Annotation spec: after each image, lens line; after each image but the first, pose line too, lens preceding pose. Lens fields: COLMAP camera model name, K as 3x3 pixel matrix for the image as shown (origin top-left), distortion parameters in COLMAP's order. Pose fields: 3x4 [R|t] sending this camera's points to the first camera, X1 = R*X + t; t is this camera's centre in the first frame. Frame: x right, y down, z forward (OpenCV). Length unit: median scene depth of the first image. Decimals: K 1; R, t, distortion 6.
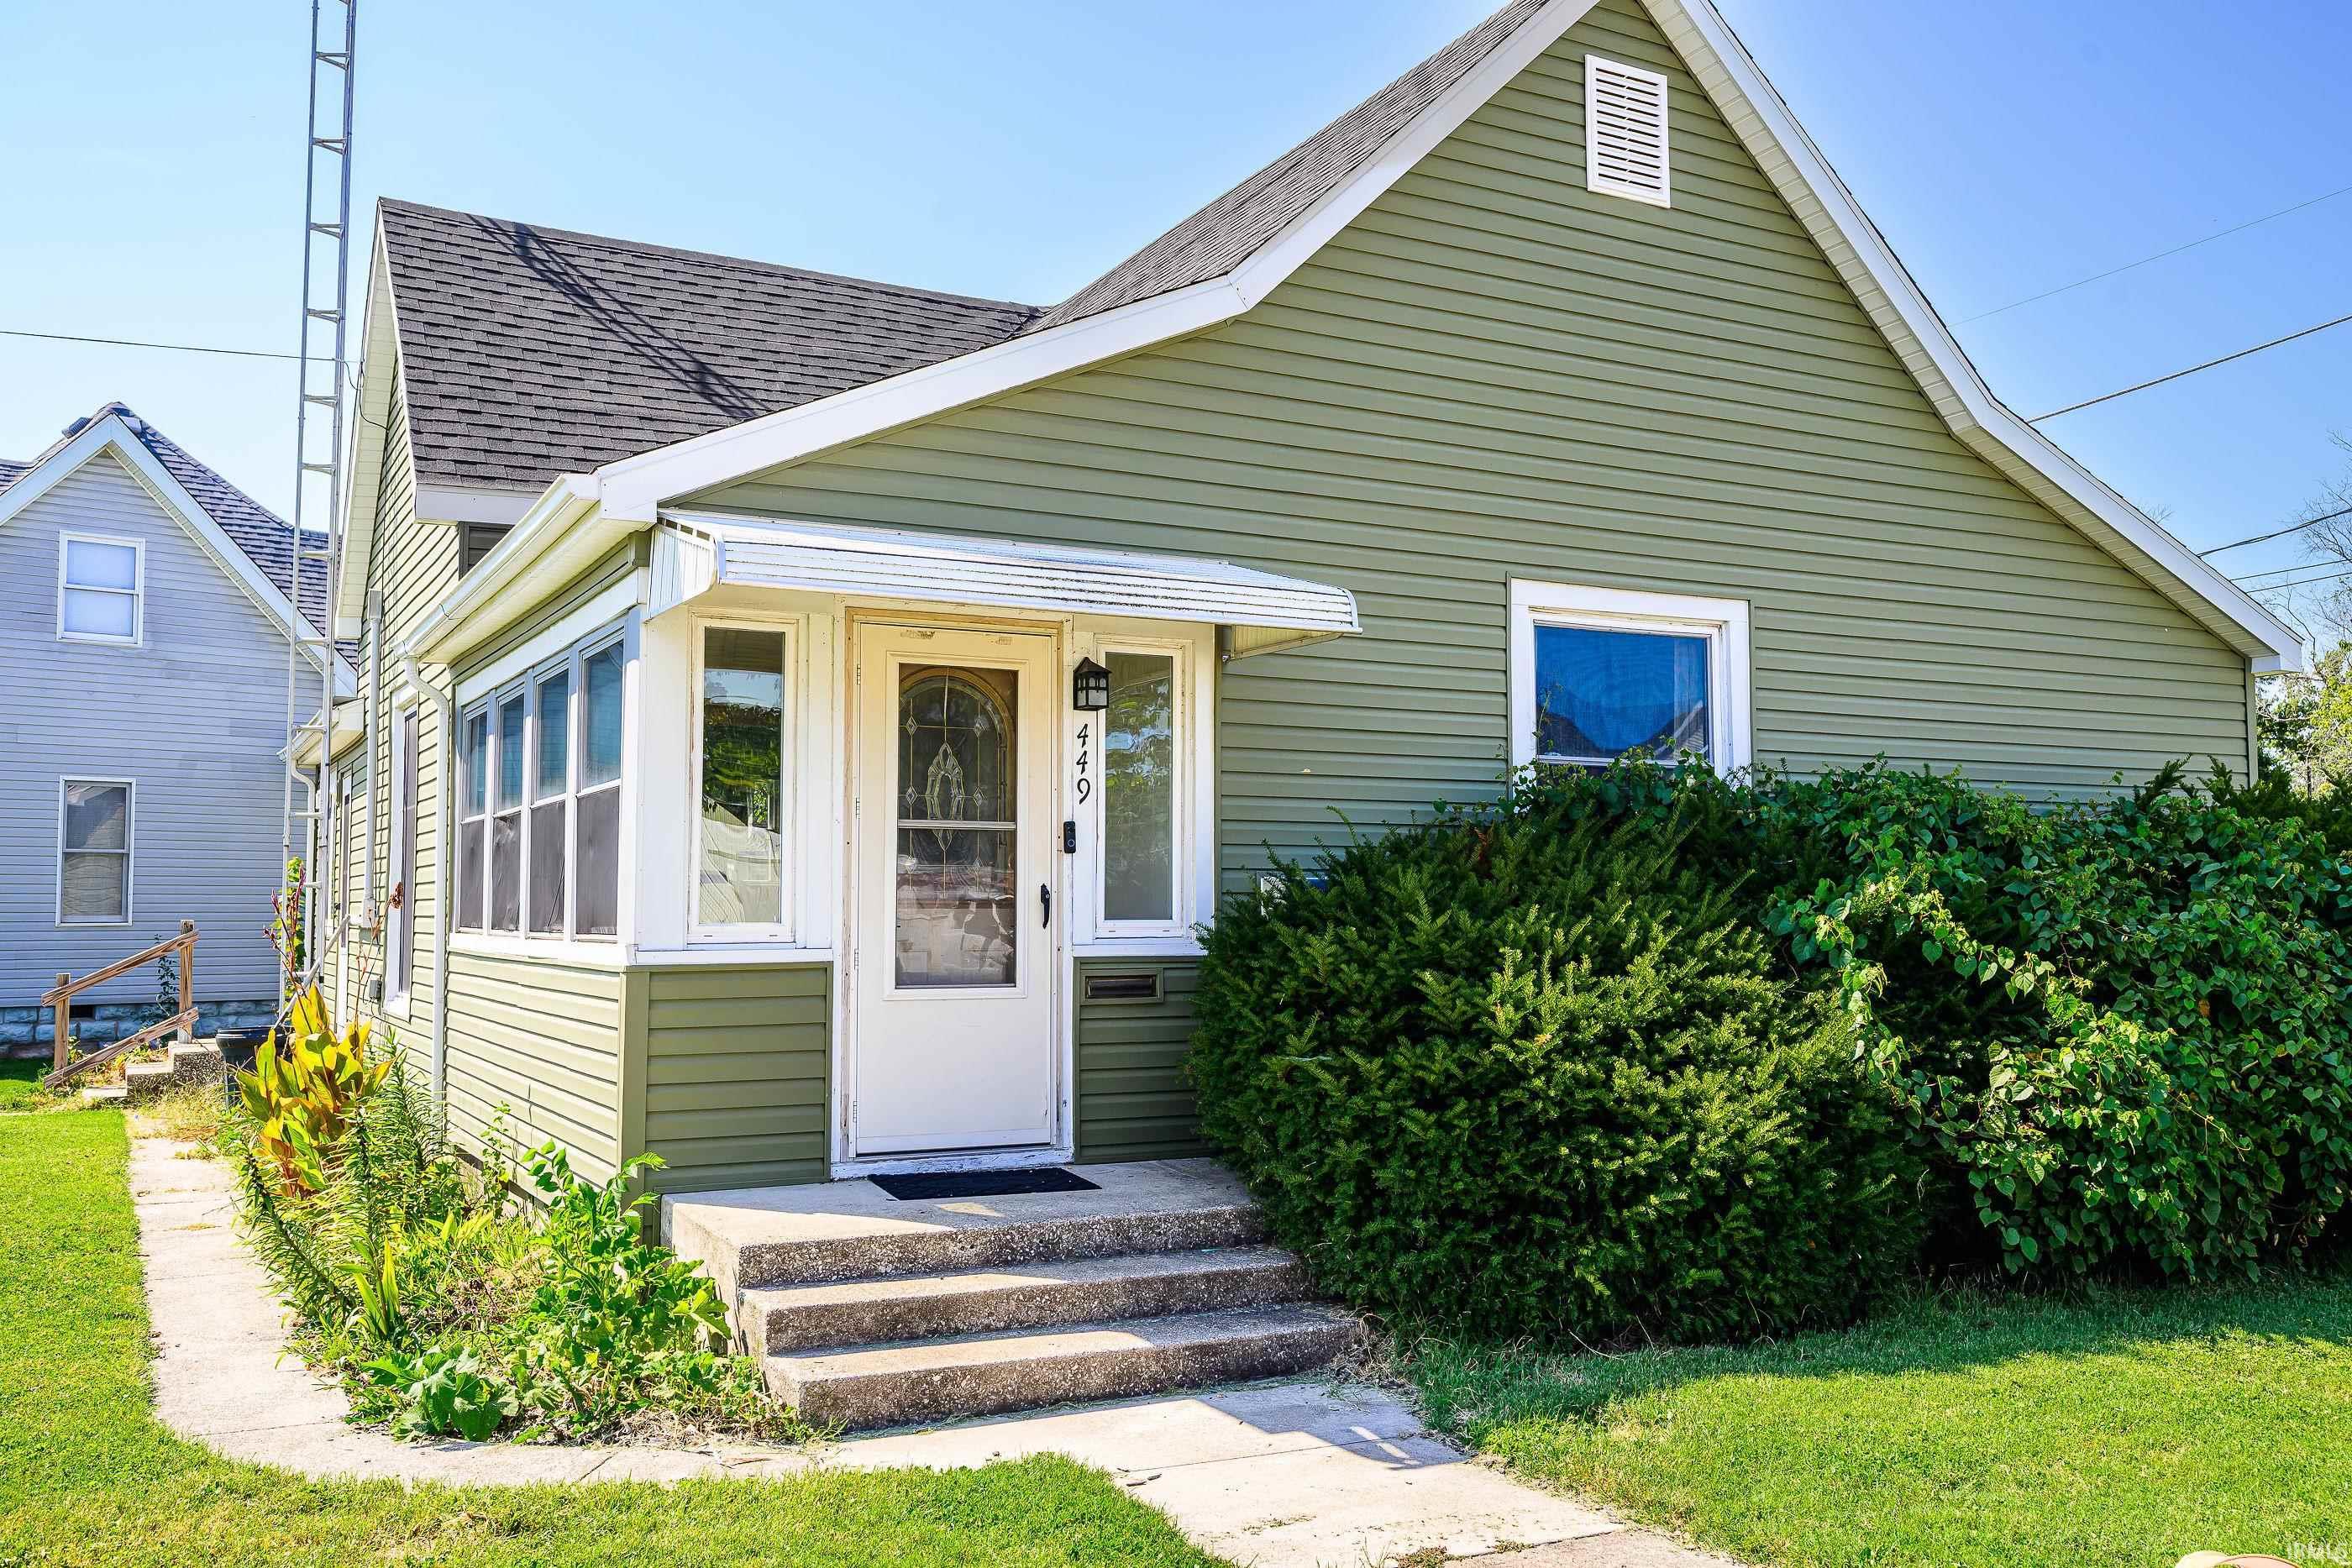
lens RADIAL K [[1972.2, 0, 1170.5], [0, 1972.2, 779.8], [0, 0, 1]] dist [-0.010237, -0.004006]
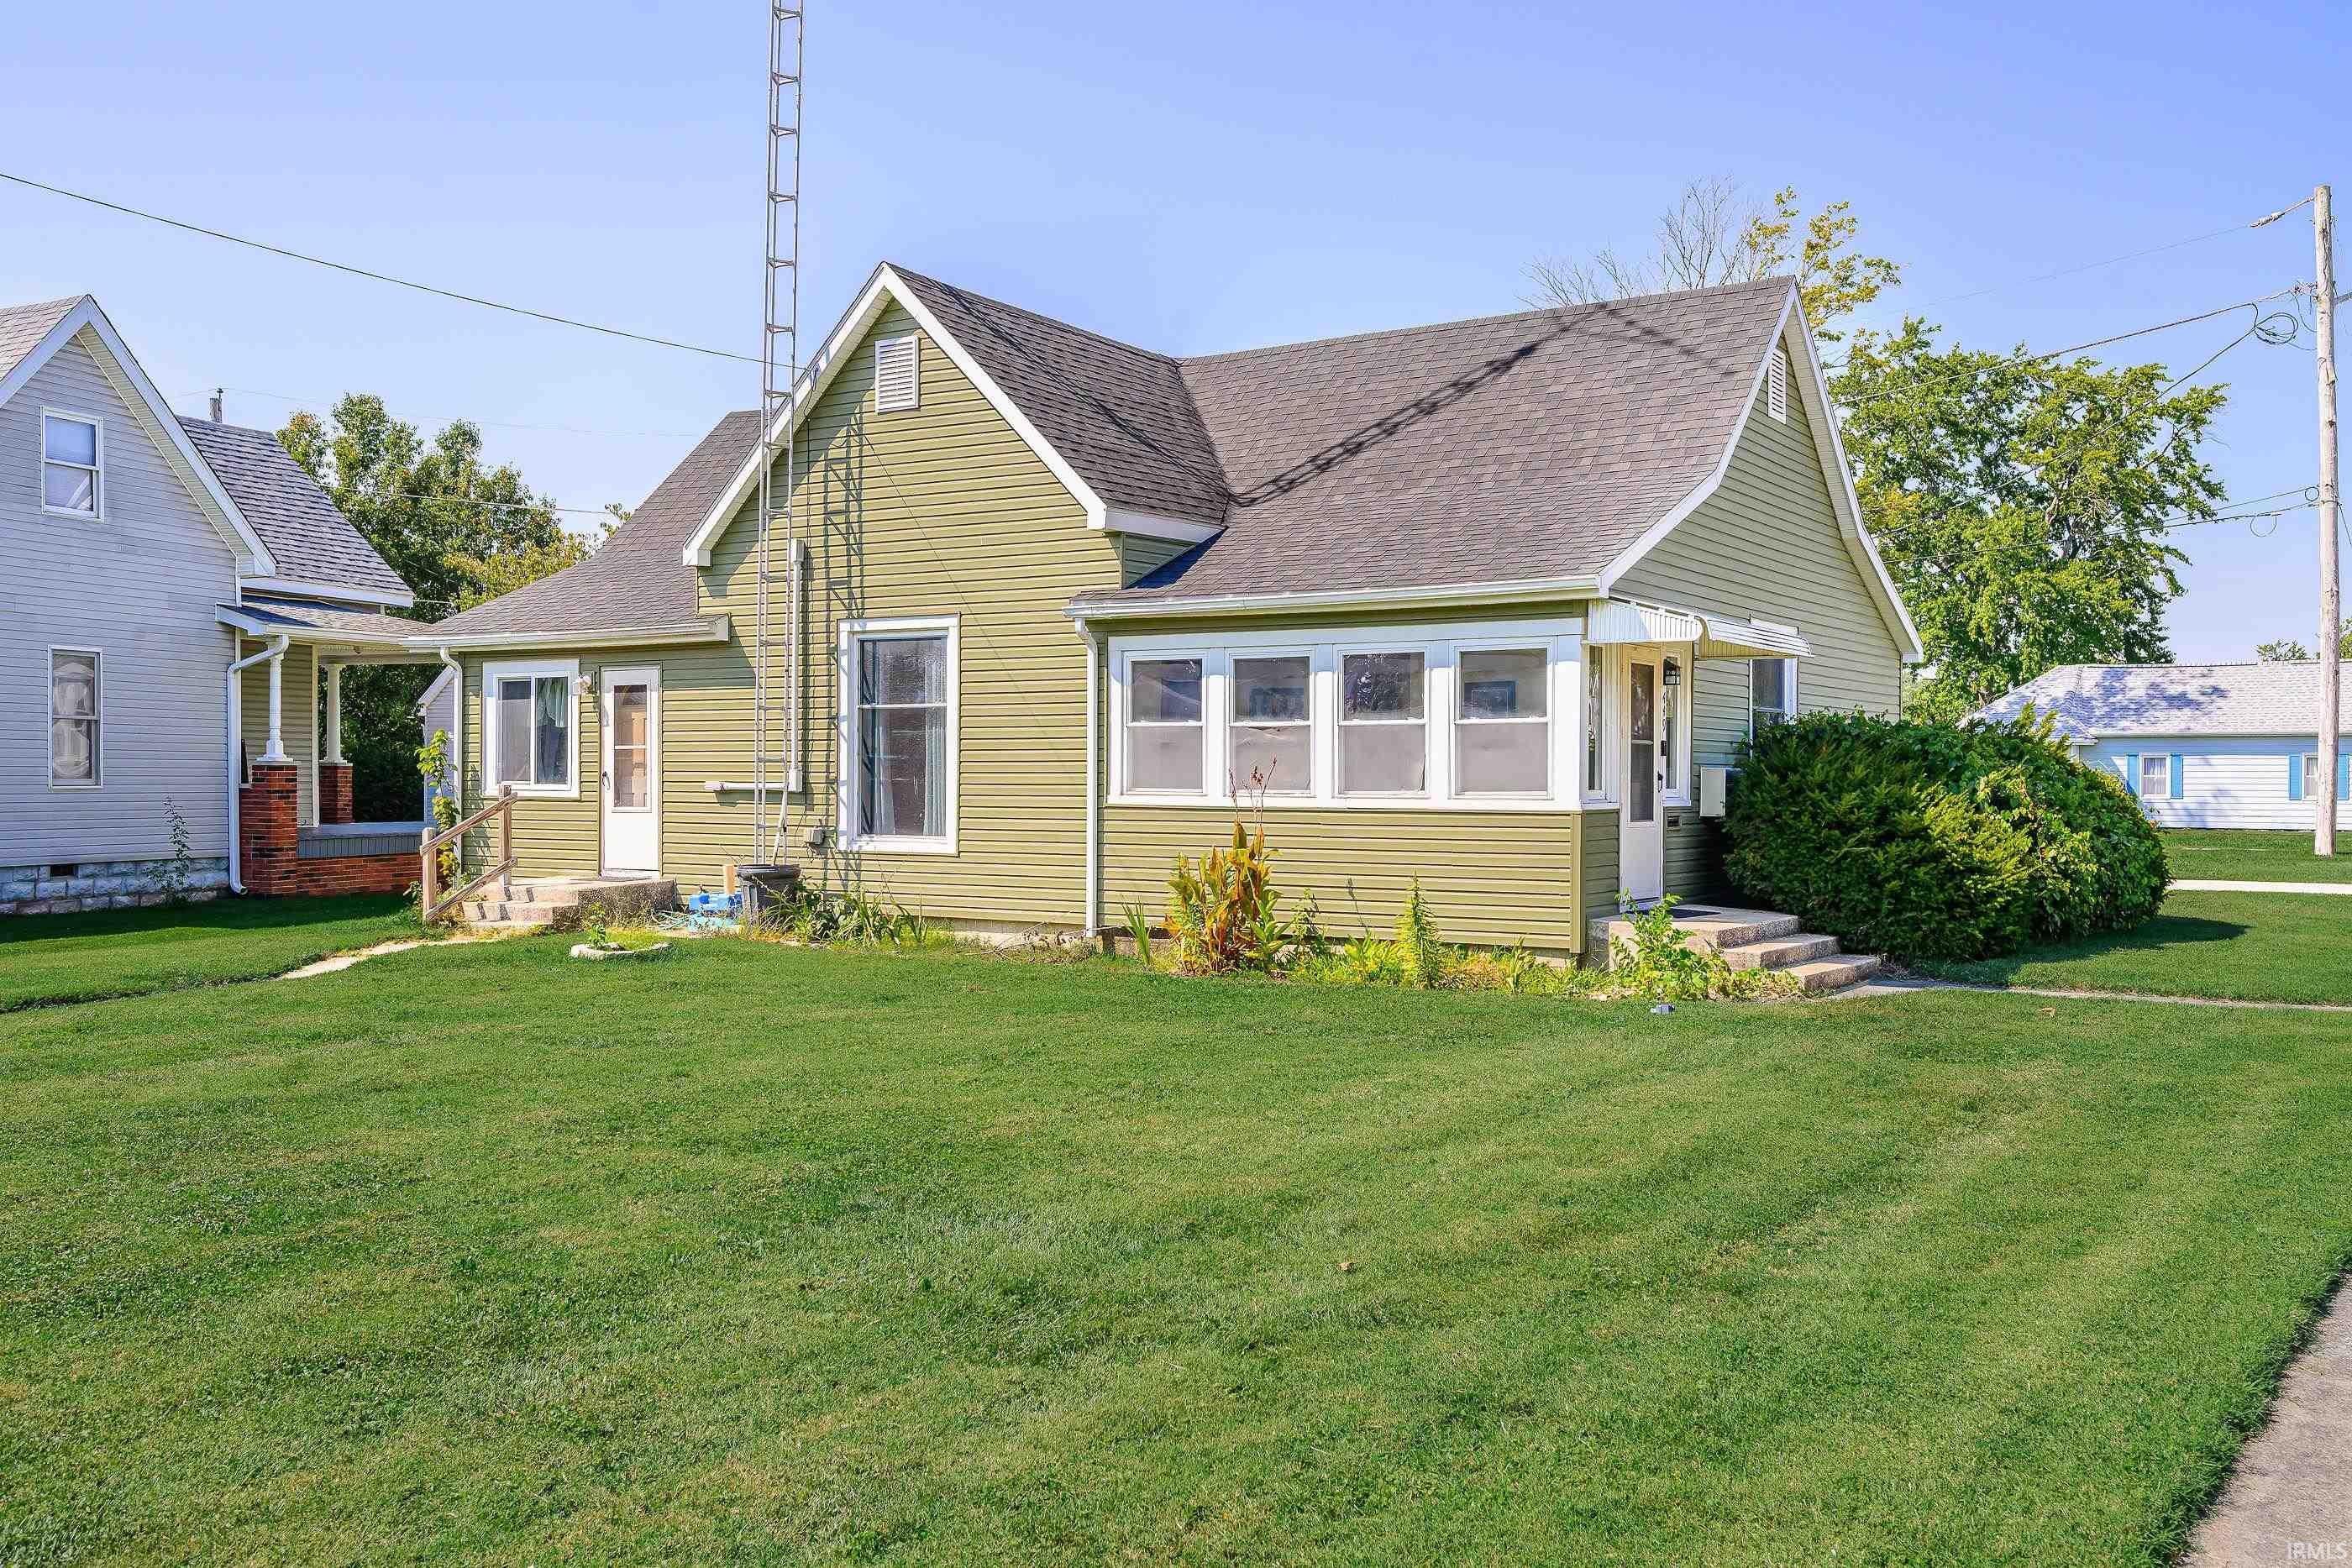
lens RADIAL K [[1972.2, 0, 1184.3], [0, 1972.2, 780.9], [0, 0, 1]] dist [-0.010237, -0.004006]
pose [[0.882071, 0.004540, 0.471094, -0.531625], [-0.037185, 0.997505, 0.060010, -0.015095], [-0.469646, -0.070450, 0.880039, -0.206521]]
